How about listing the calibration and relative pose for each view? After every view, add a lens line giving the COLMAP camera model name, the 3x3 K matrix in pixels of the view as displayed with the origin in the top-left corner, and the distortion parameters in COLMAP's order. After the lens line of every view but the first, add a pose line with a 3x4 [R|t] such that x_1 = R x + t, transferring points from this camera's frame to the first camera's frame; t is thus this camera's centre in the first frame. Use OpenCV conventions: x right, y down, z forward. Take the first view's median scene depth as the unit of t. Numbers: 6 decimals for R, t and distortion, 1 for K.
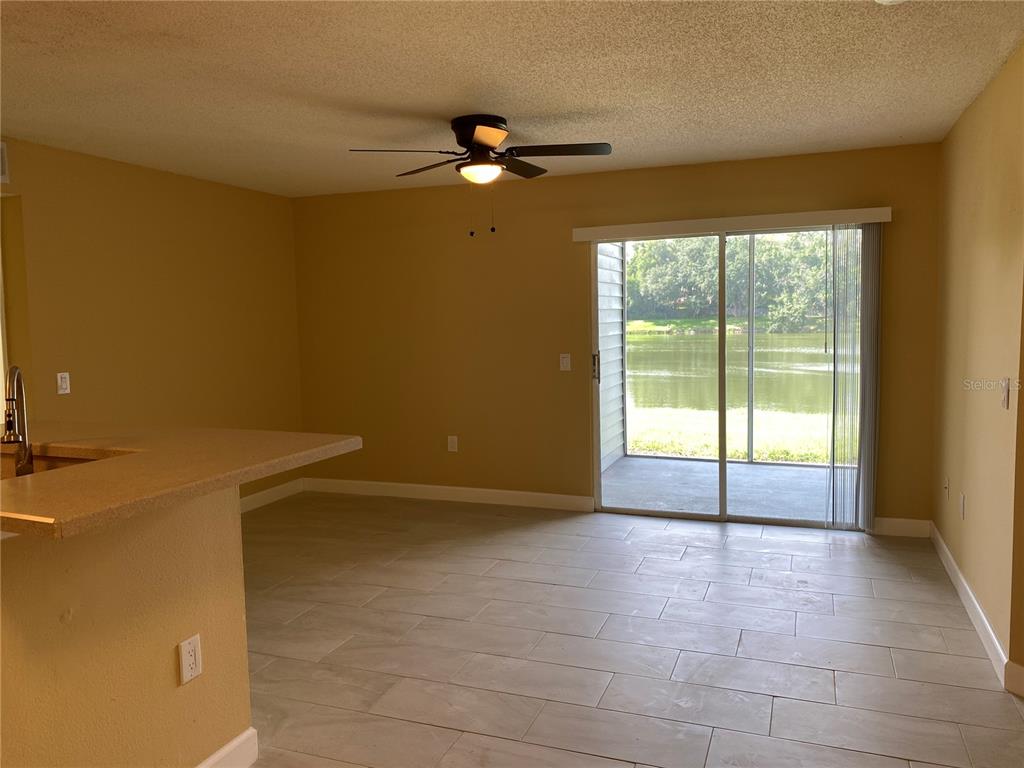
lens RADIAL K [[788.5, 0, 520.1], [0, 788.5, 368.1], [0, 0, 1]] dist [0.012114, -0.002771]
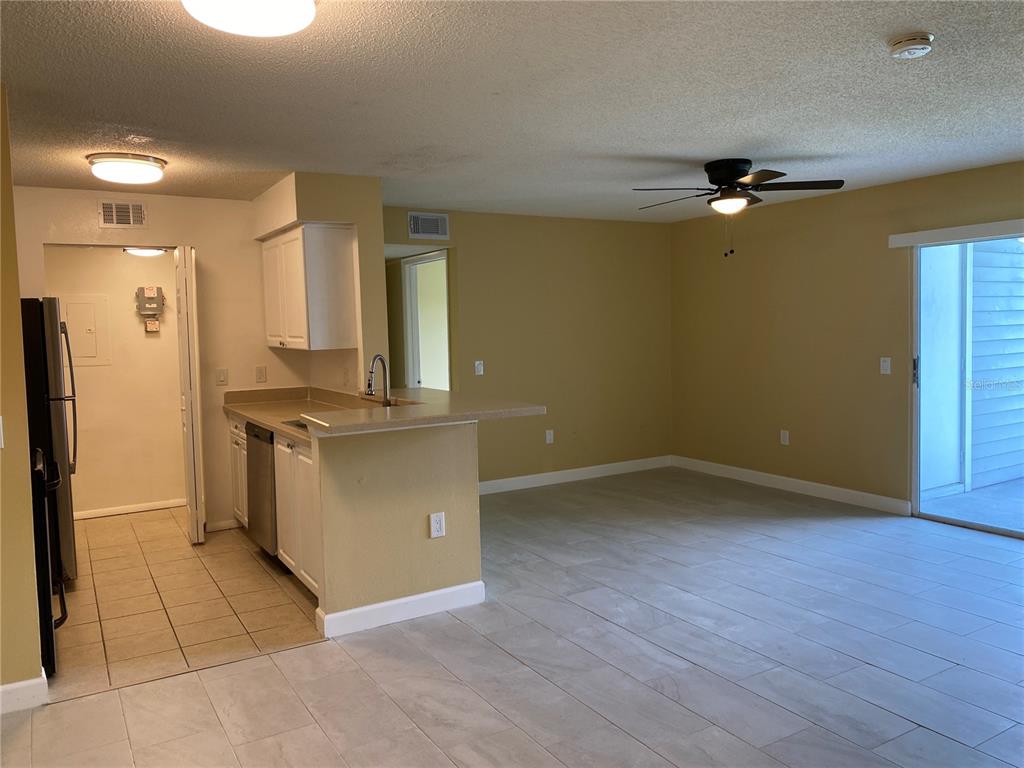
lens RADIAL K [[779.5, 0, 512.0], [0, 779.5, 384.0], [0, 0, 1]] dist [0.014278, -0.004699]
pose [[0.781072, 0.048574, -0.622549, 0.451842], [-0.035092, 0.998809, 0.033903, -0.002645], [0.623455, -0.004635, 0.781846, -0.137046]]
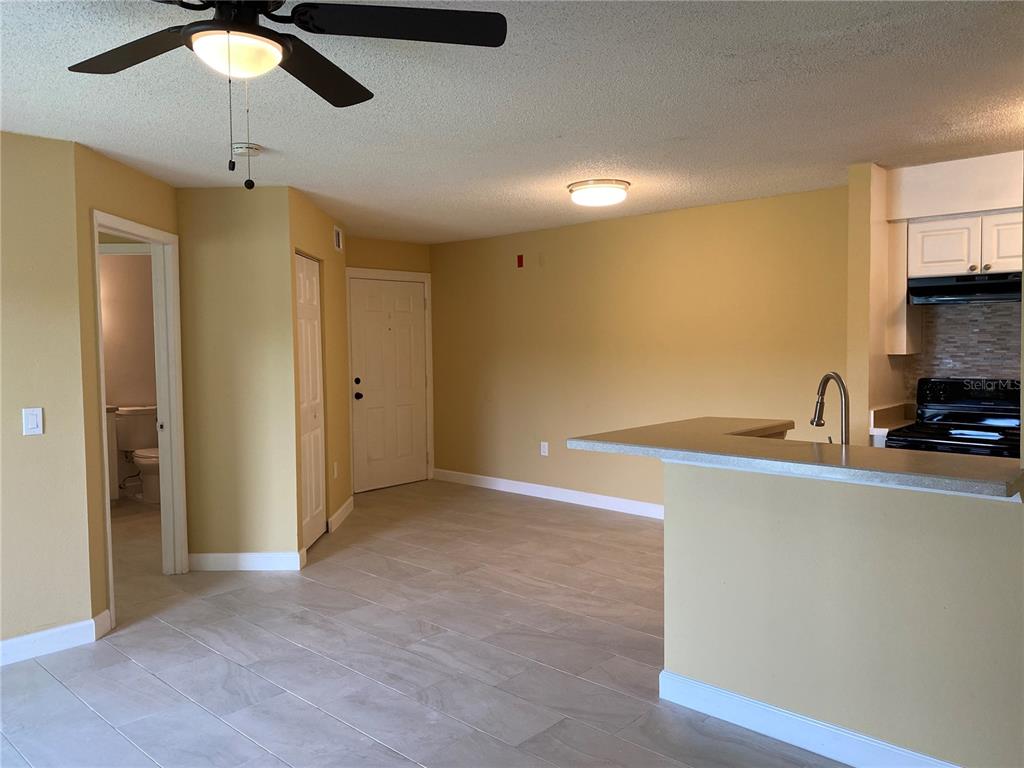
lens RADIAL K [[779.5, 0, 512.0], [0, 779.5, 384.0], [0, 0, 1]] dist [0.014278, -0.004699]
pose [[-0.923868, 0.009447, 0.382595, -0.392955], [0.056102, 0.992239, 0.110971, -0.091574], [-0.378577, 0.123987, -0.917228, 1.427249]]
